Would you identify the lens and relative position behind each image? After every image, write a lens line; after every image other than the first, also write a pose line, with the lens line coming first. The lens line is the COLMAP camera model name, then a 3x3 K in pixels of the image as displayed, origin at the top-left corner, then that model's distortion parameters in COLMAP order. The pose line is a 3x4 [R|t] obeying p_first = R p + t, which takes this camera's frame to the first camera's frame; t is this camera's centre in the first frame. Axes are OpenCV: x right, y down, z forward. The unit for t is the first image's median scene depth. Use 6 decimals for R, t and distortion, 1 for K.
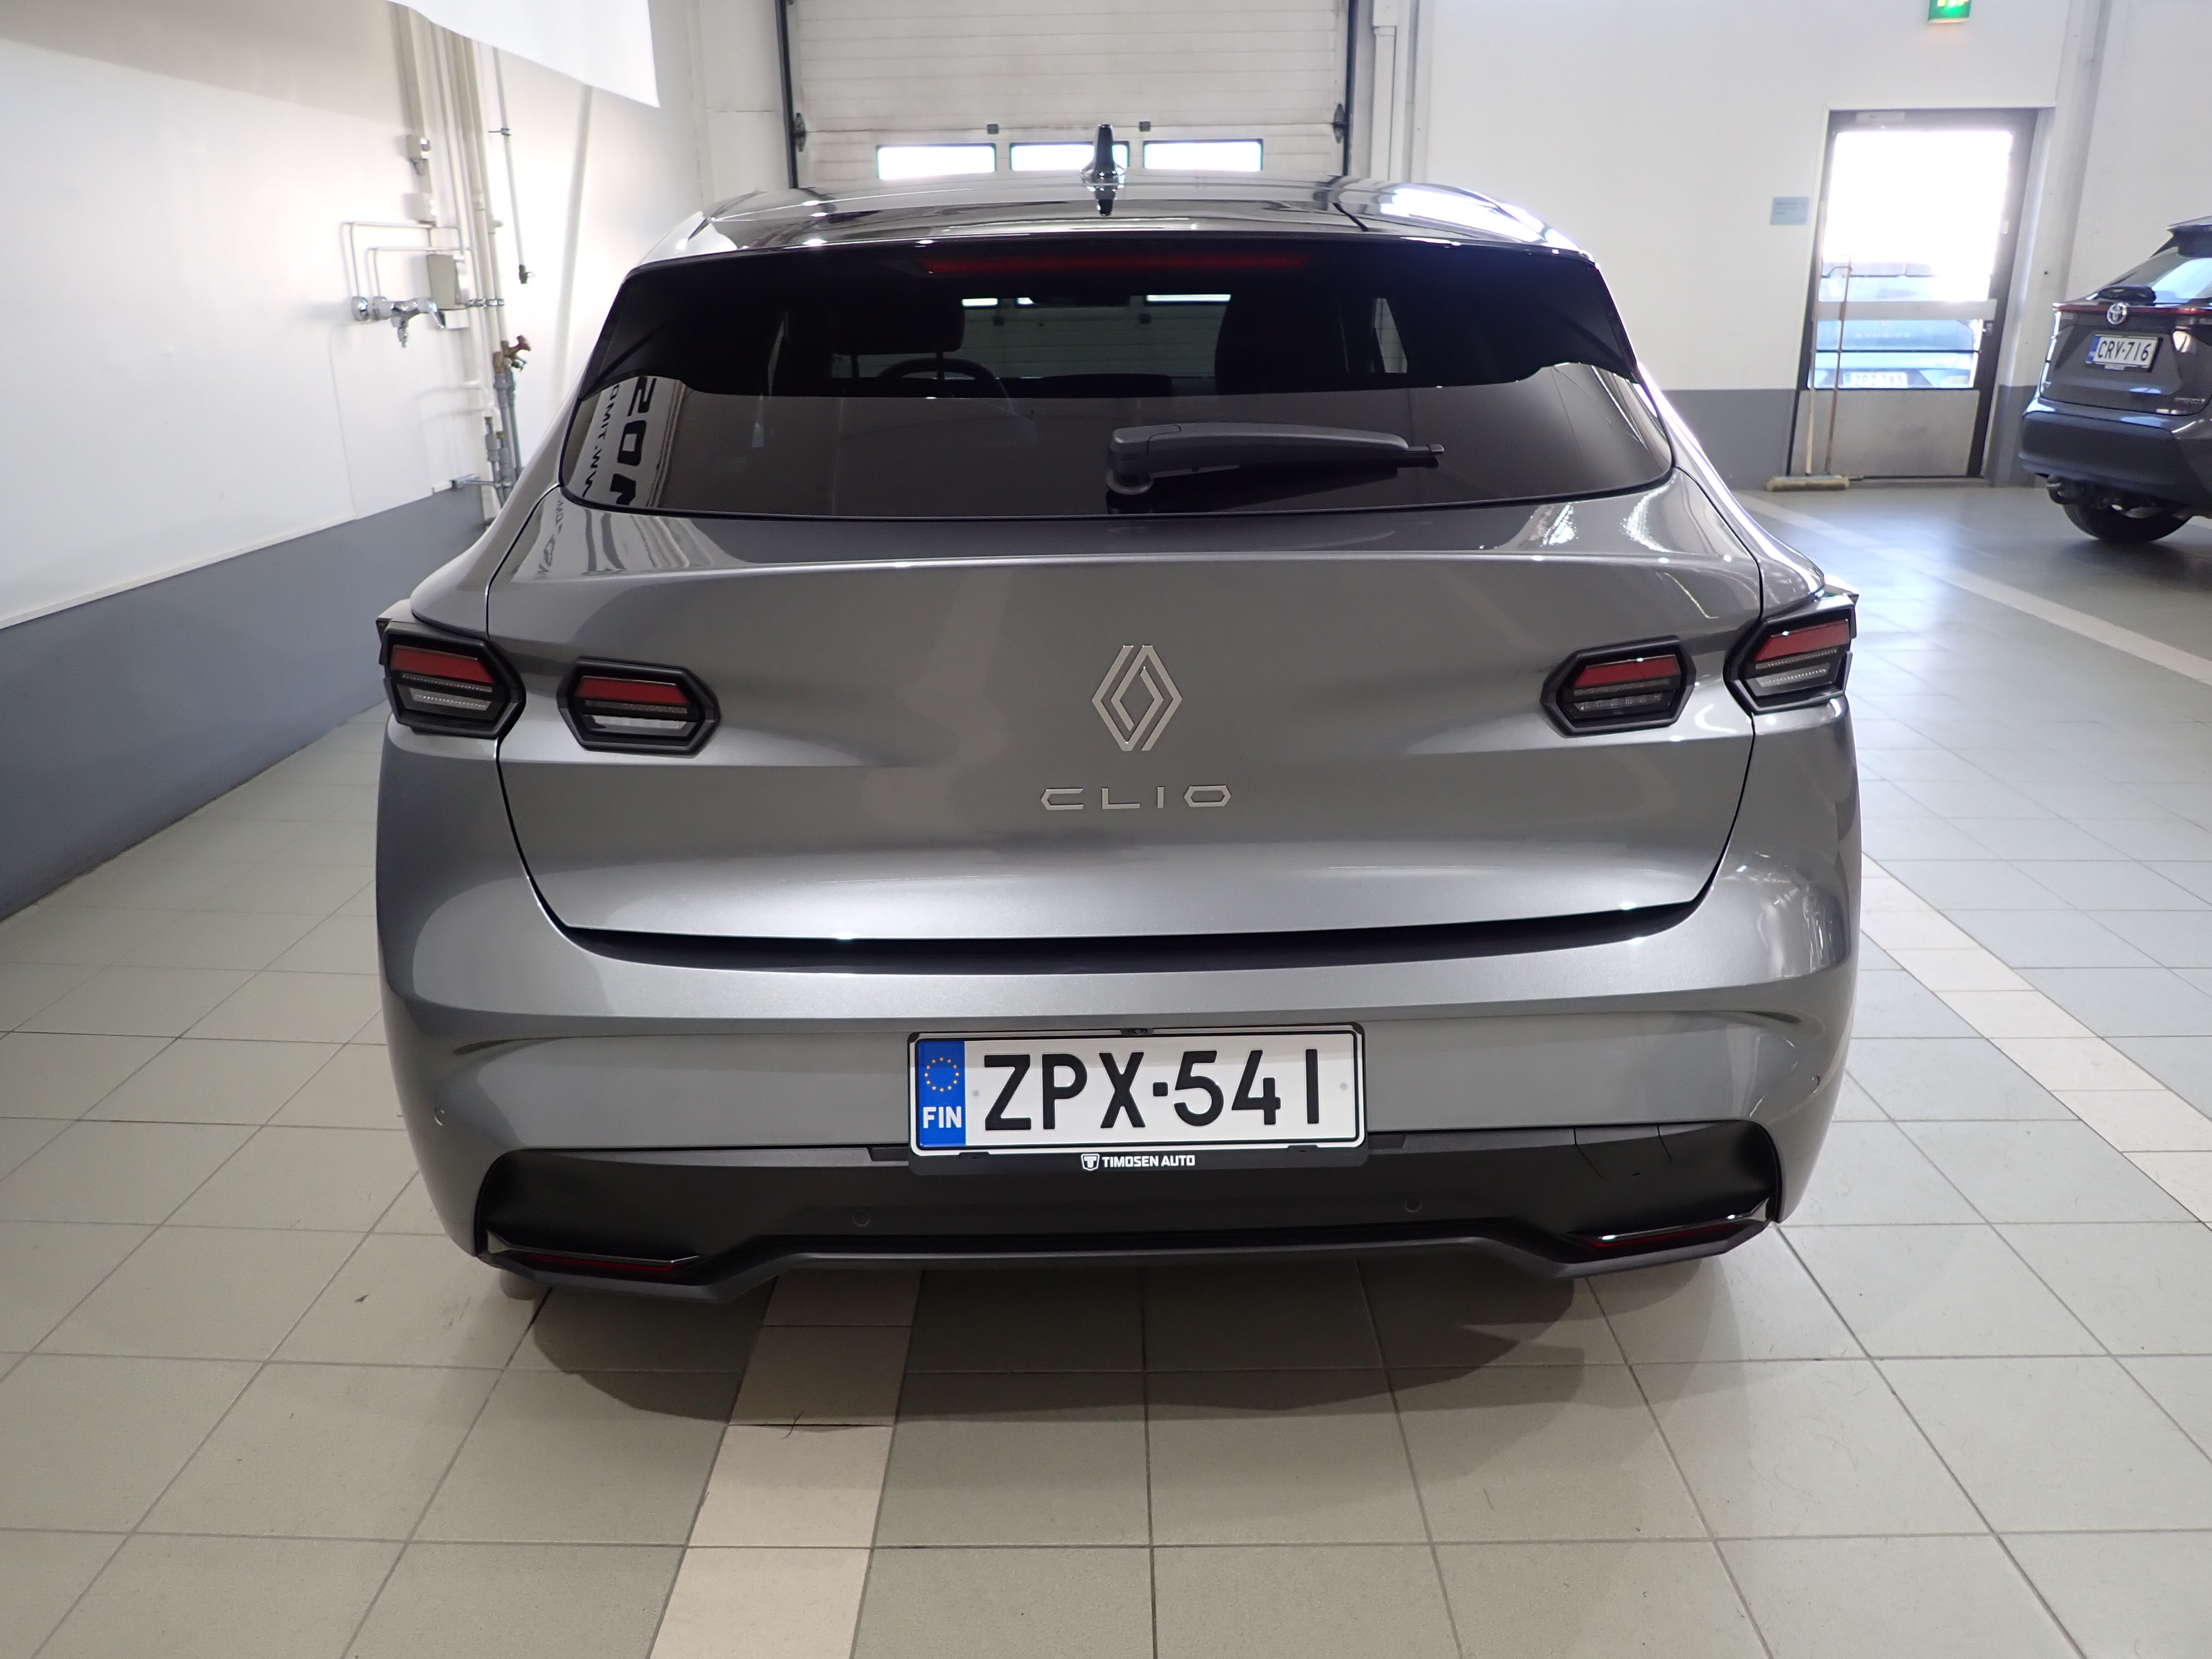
lens RADIAL K [[1594.4, 0, 1111.1], [0, 1594.4, 831.9], [0, 0, 1]] dist [0.005251, -0.007092]
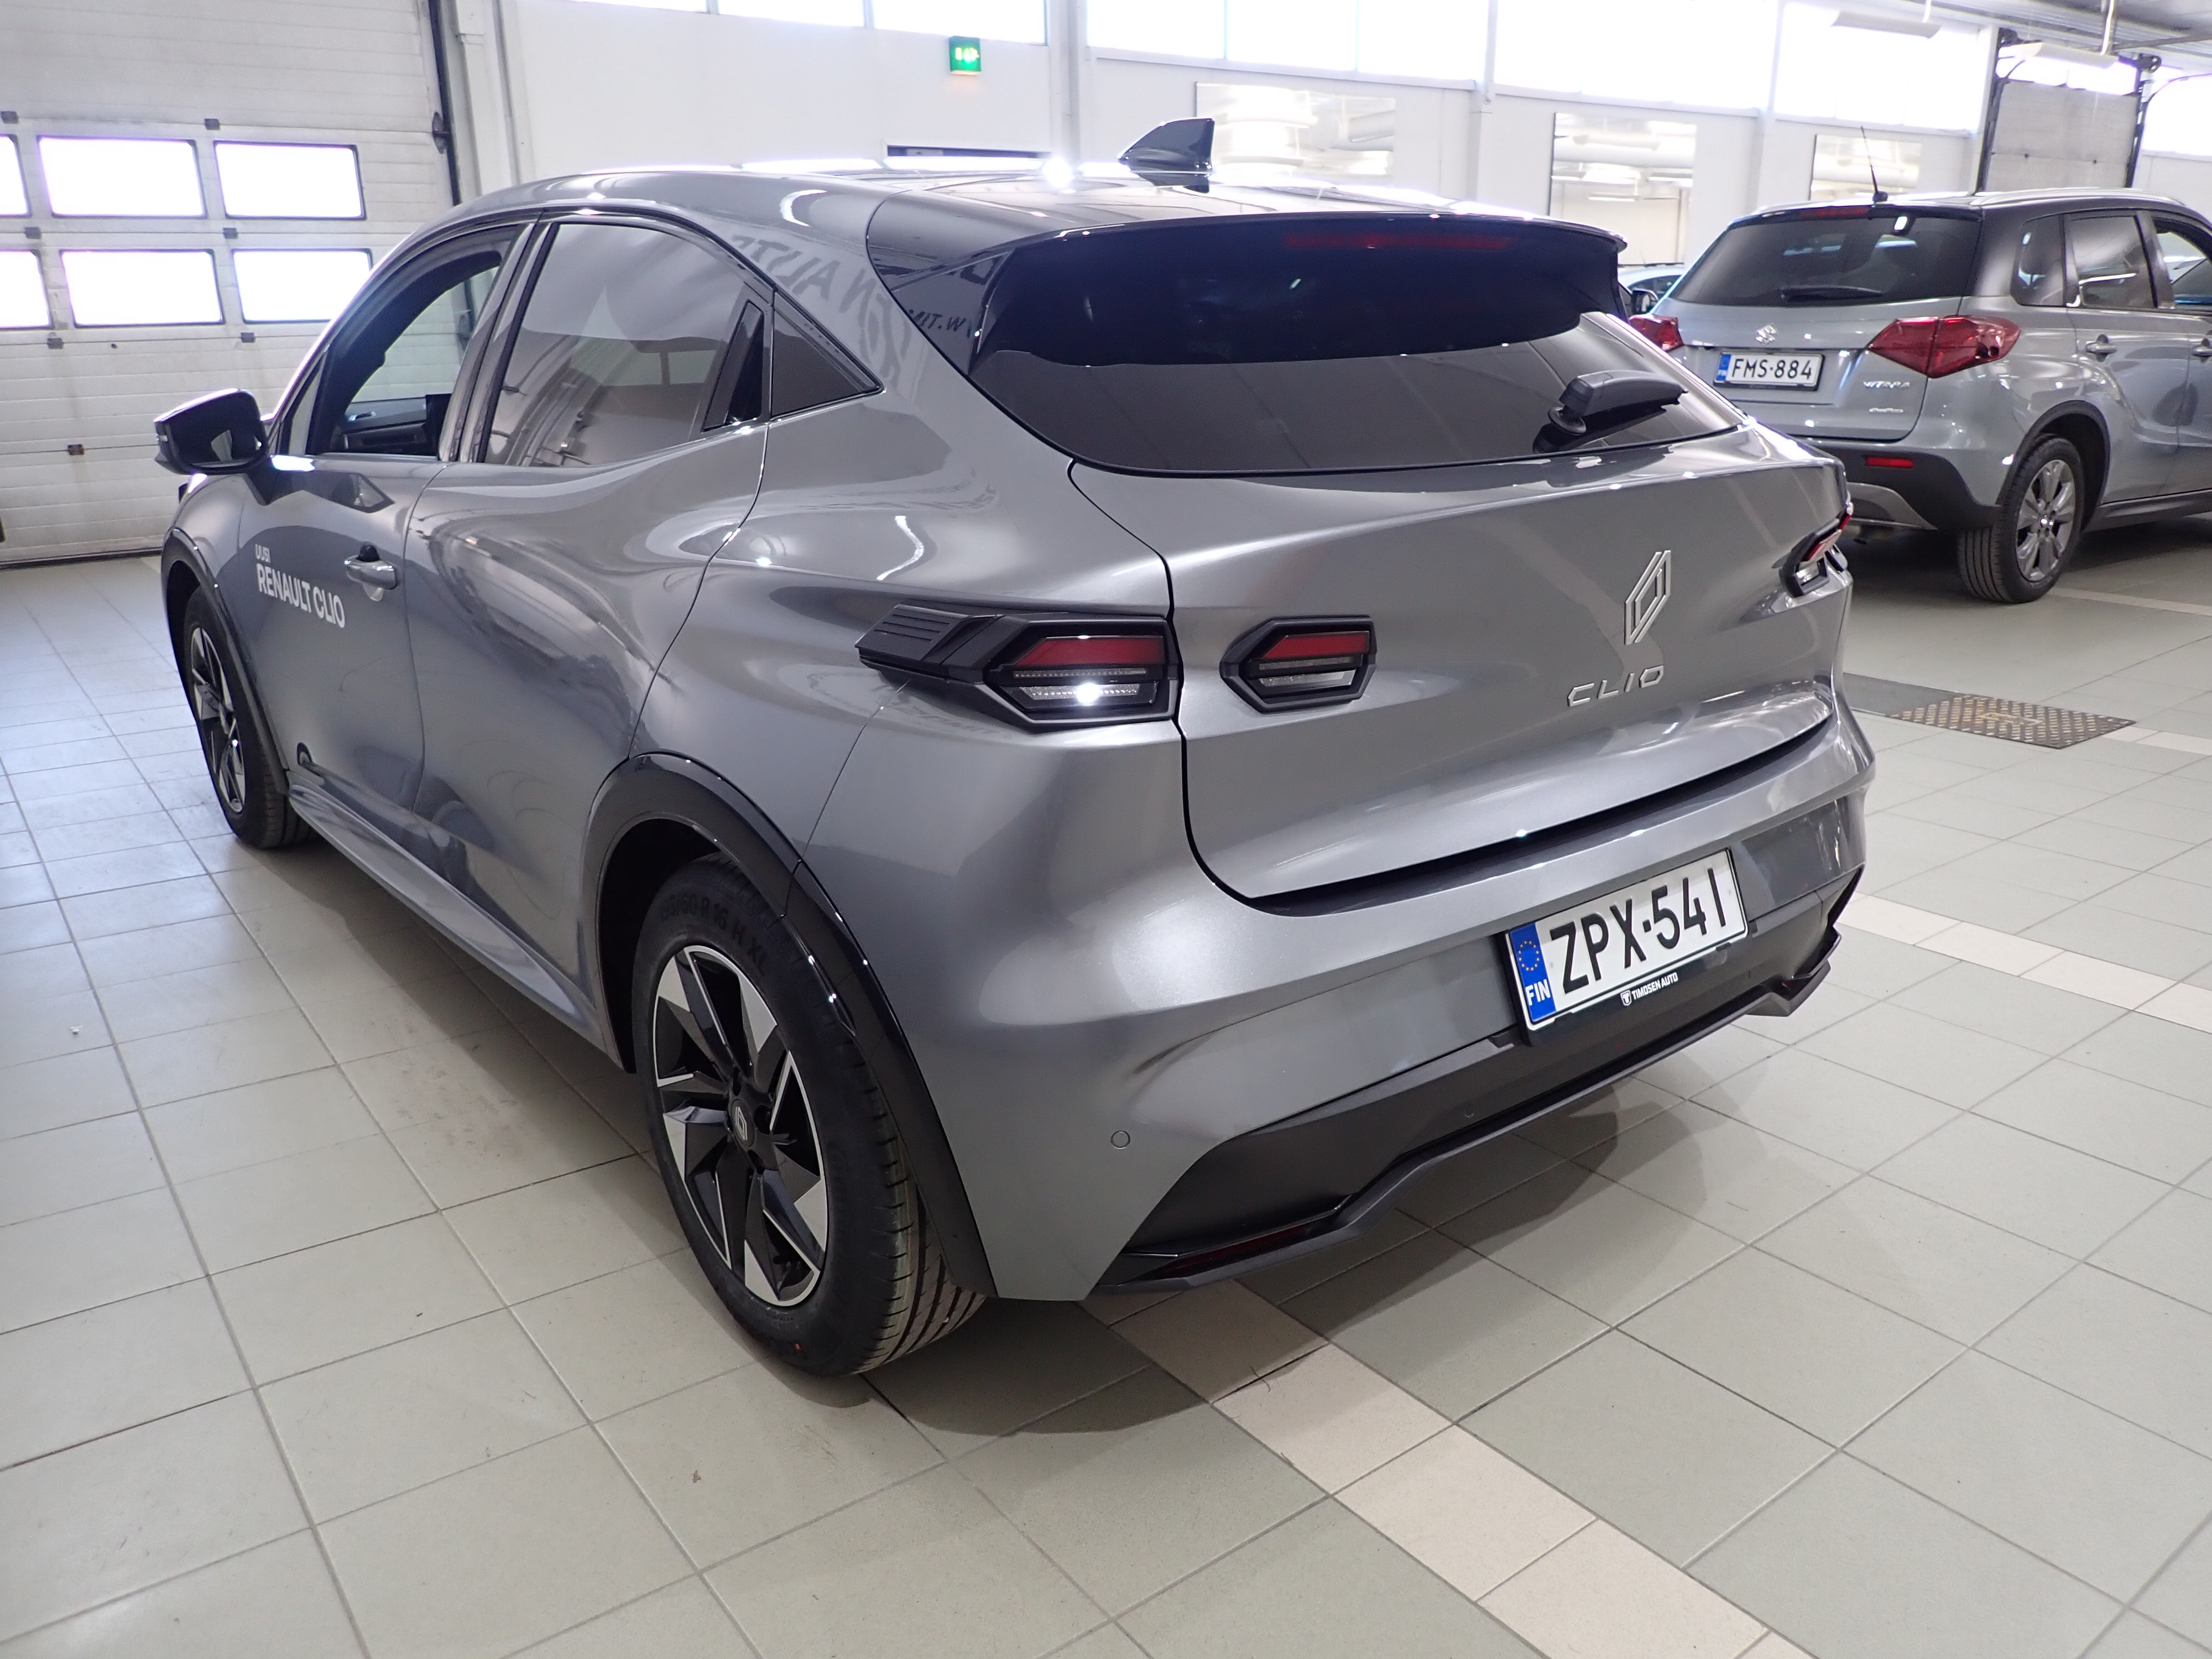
lens RADIAL K [[1594.4, 0, 1070.0], [0, 1594.4, 841.2], [0, 0, 1]] dist [0.005251, -0.007092]
pose [[0.806464, -0.192811, 0.558963, -0.859513], [0.198906, 0.978710, 0.050620, -0.041865], [-0.556823, 0.070358, 0.827646, 0.216839]]
